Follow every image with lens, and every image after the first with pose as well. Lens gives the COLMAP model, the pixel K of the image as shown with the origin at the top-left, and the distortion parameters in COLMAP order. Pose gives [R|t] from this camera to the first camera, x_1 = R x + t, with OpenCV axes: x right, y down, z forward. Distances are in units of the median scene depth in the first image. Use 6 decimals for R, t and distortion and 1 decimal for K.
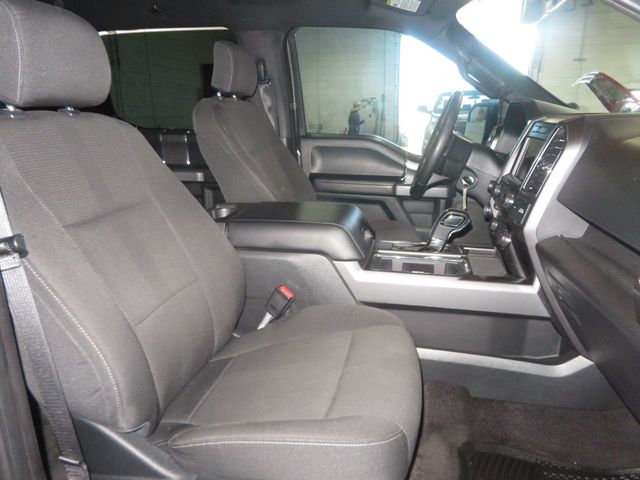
lens RADIAL K [[461.2, 0, 320.0], [0, 461.2, 240.0], [0, 0, 1]] dist [-0.004788, -0.003740]
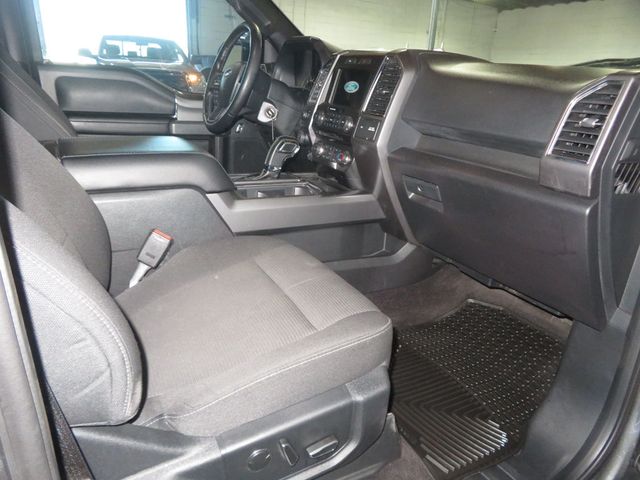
lens RADIAL K [[461.2, 0, 320.0], [0, 461.2, 240.0], [0, 0, 1]] dist [-0.004788, -0.003740]
pose [[0.760510, -0.171688, 0.626217, -0.389425], [0.112494, 0.984665, 0.133343, 0.038168], [-0.639508, -0.030963, 0.768161, 0.145494]]
